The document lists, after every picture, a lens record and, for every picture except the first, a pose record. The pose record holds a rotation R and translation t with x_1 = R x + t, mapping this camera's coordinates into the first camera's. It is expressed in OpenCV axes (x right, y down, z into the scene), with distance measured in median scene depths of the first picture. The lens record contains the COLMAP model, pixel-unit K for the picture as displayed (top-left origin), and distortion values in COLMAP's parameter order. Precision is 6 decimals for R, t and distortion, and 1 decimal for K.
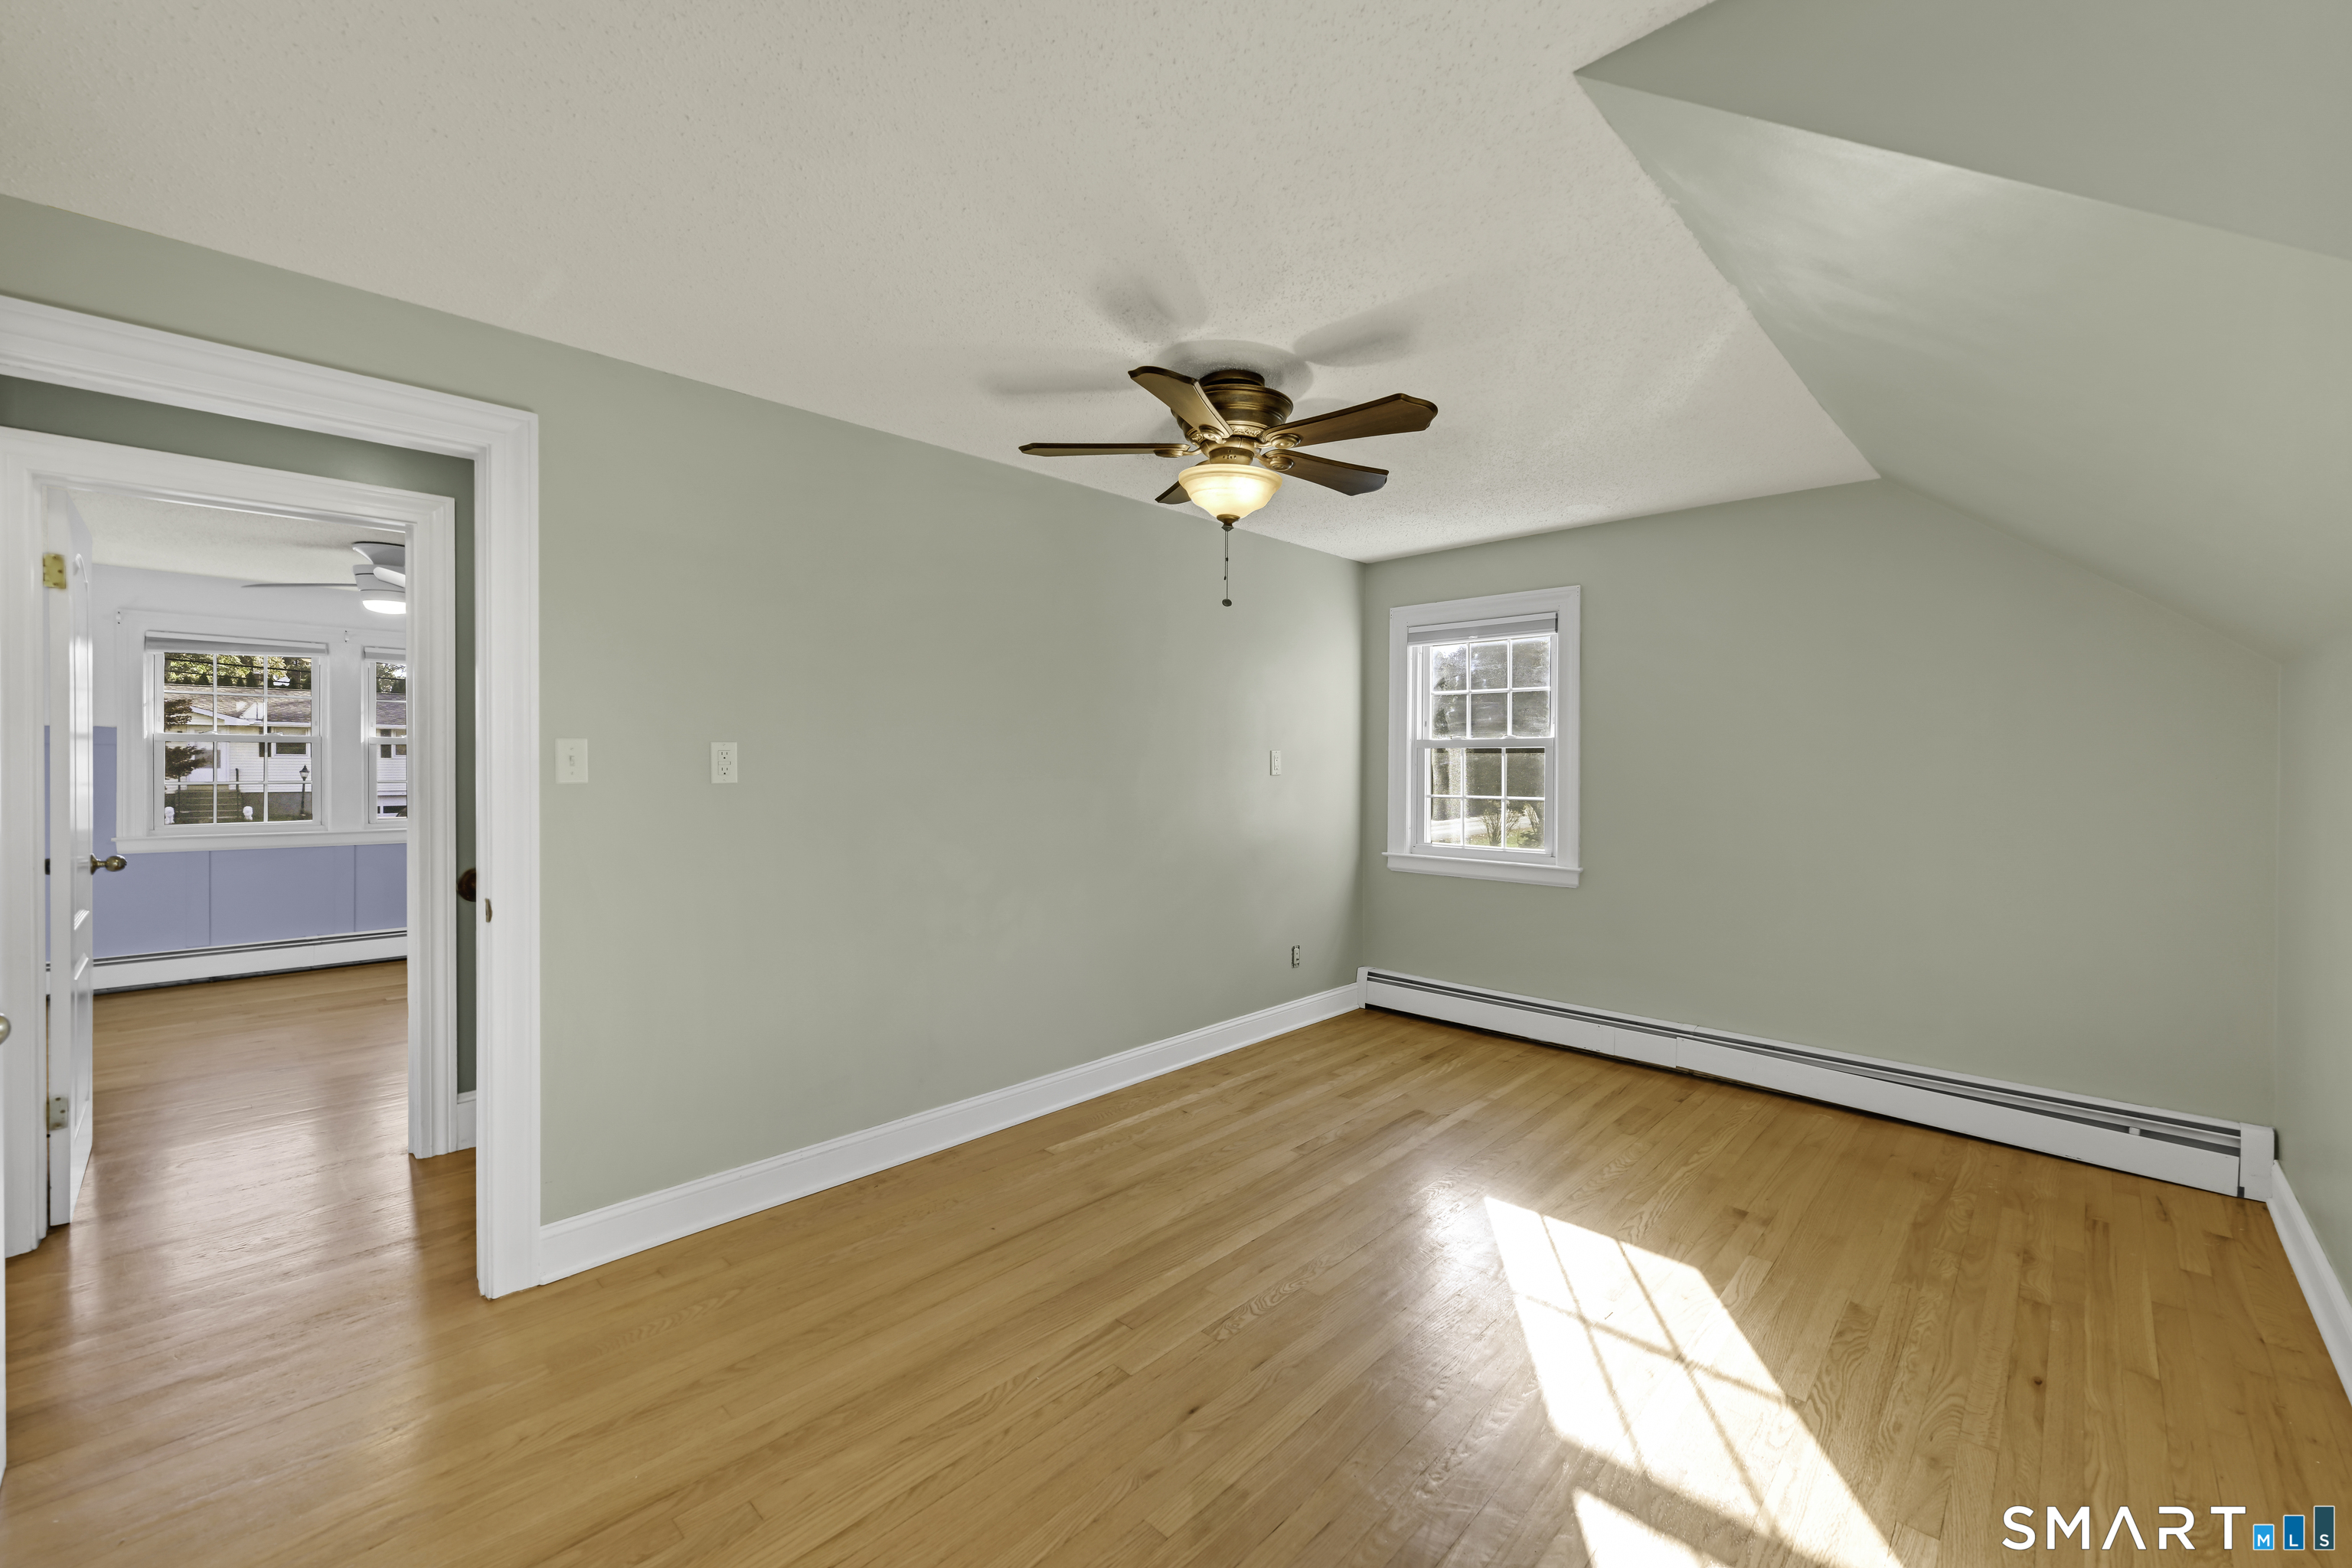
lens RADIAL K [[938.5, 0, 1176.0], [0, 938.5, 784.0], [0, 0, 1]] dist [-0.000783, -0.000031]
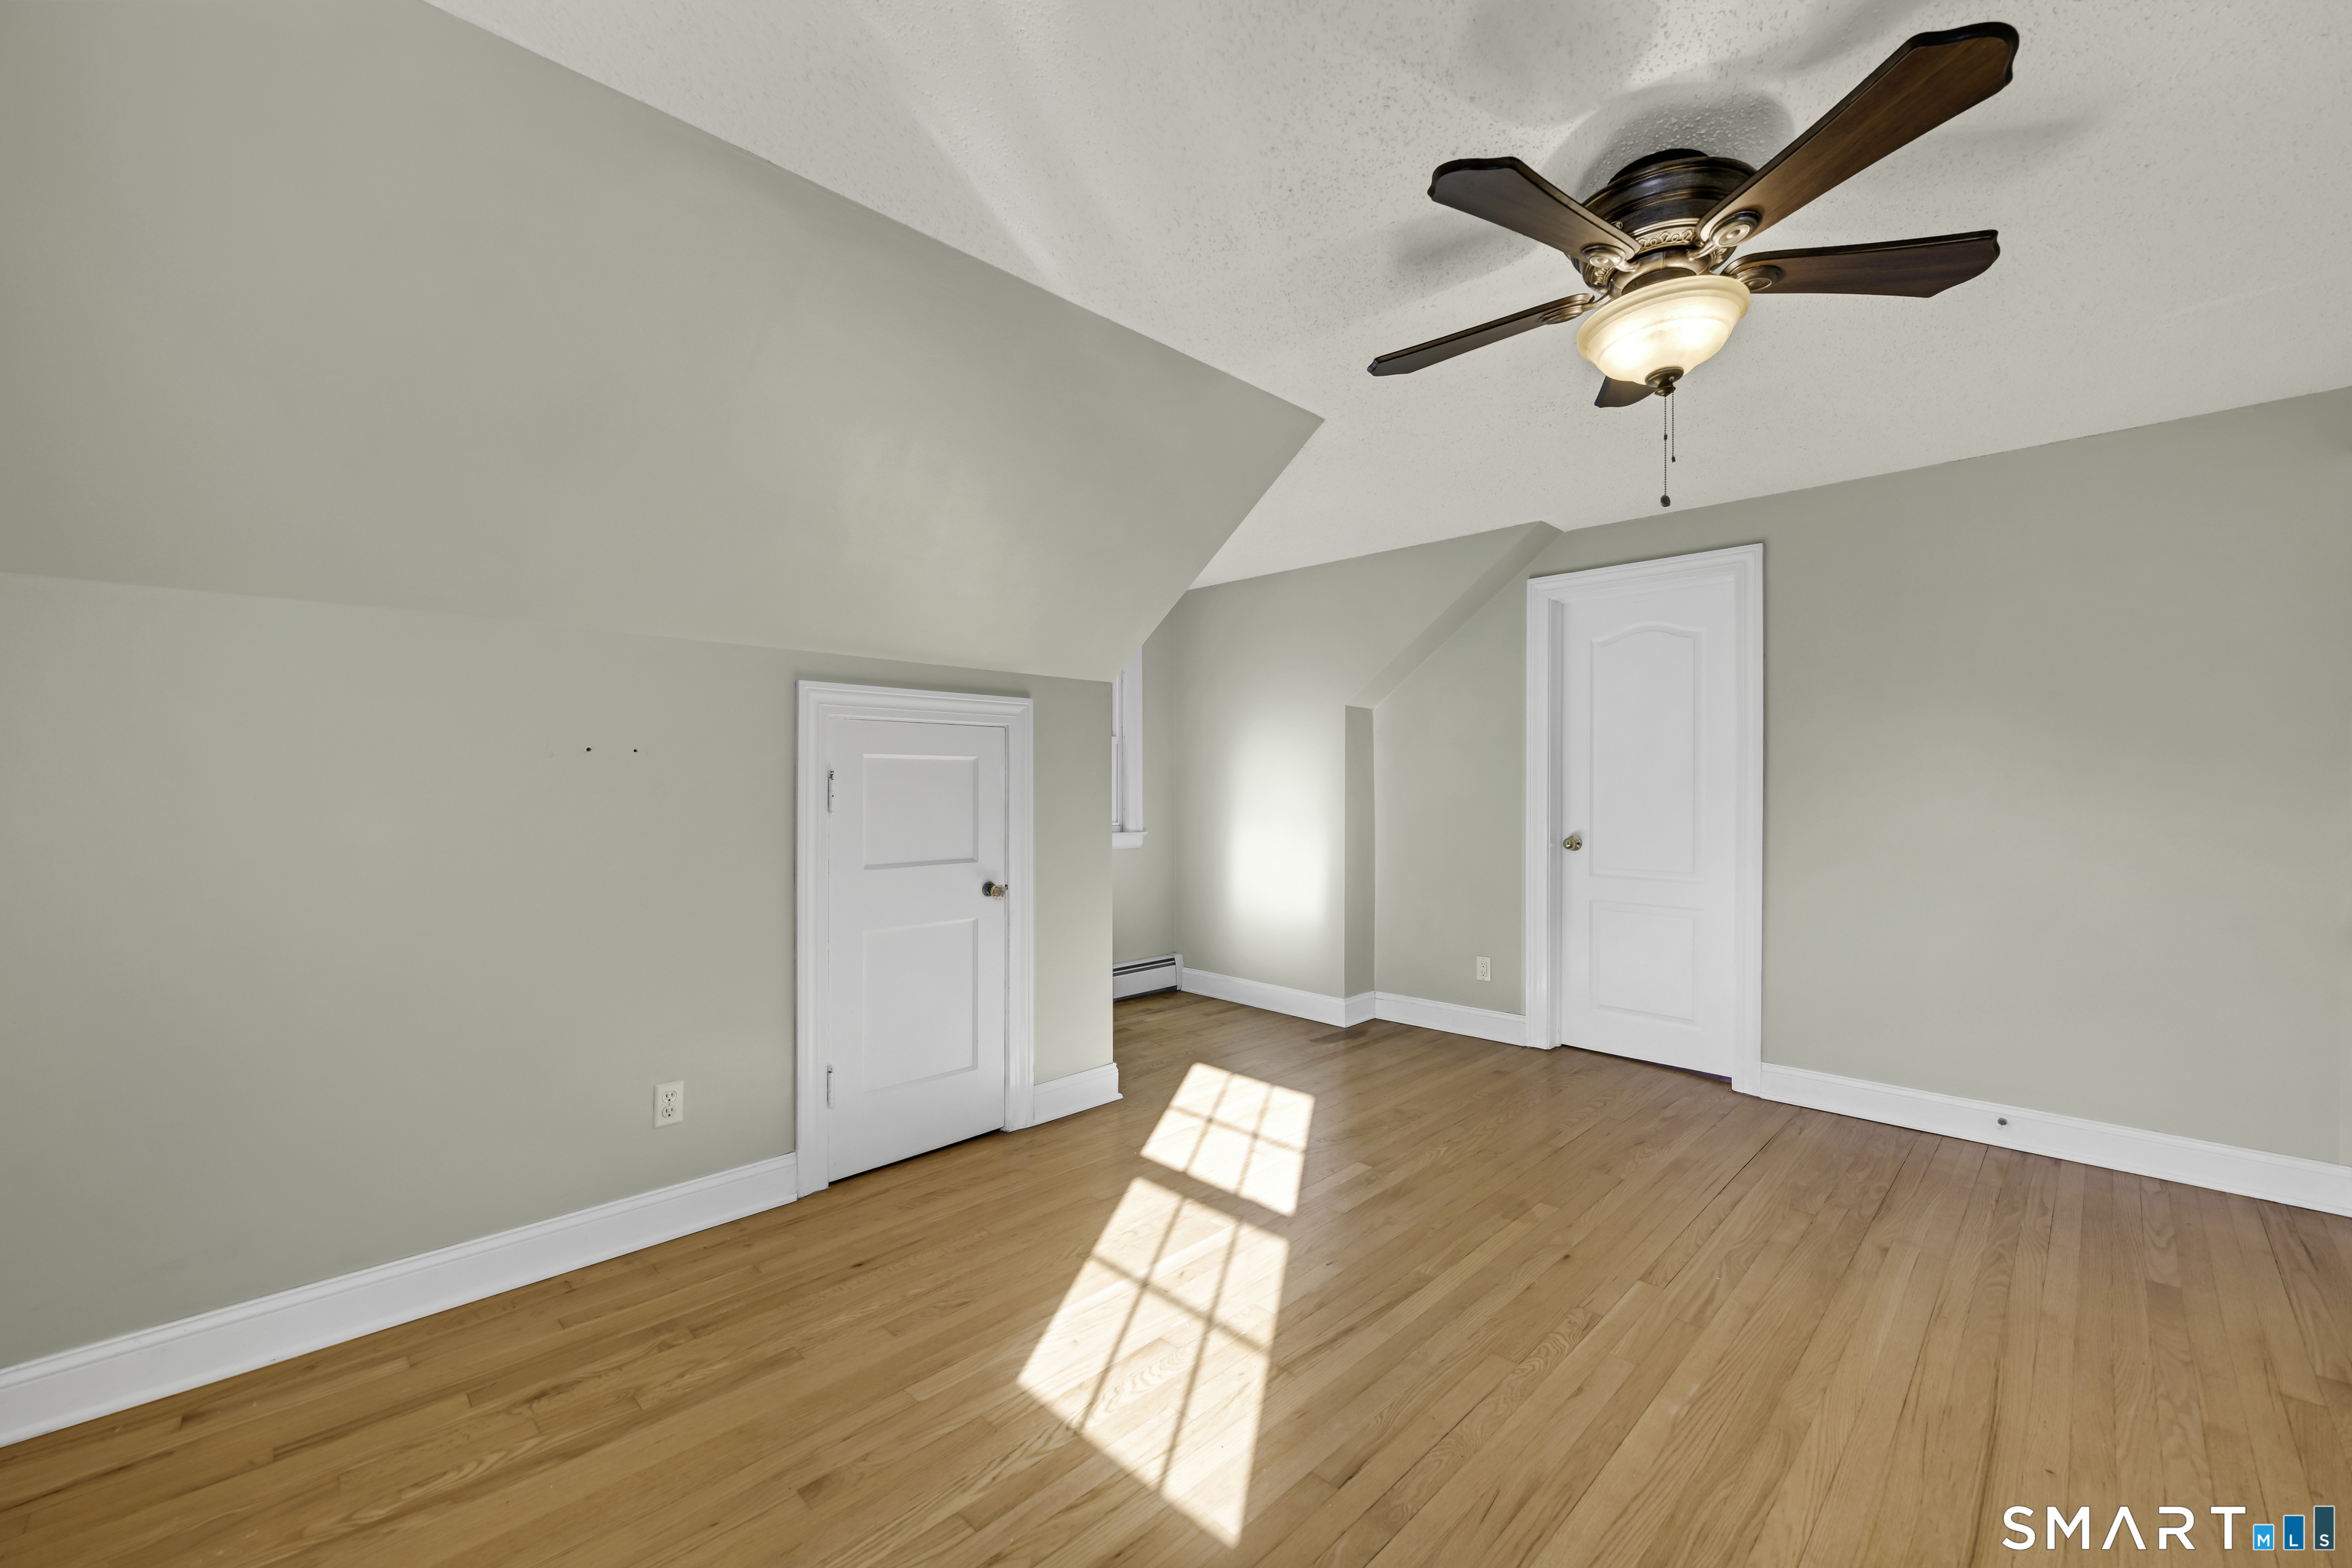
lens RADIAL K [[938.5, 0, 1176.0], [0, 938.5, 784.0], [0, 0, 1]] dist [-0.000783, -0.000031]
pose [[-0.999930, -0.002698, 0.011481, 0.435484], [-0.002451, 0.999766, 0.021494, 0.005548], [-0.011536, 0.021465, -0.999703, 1.848887]]
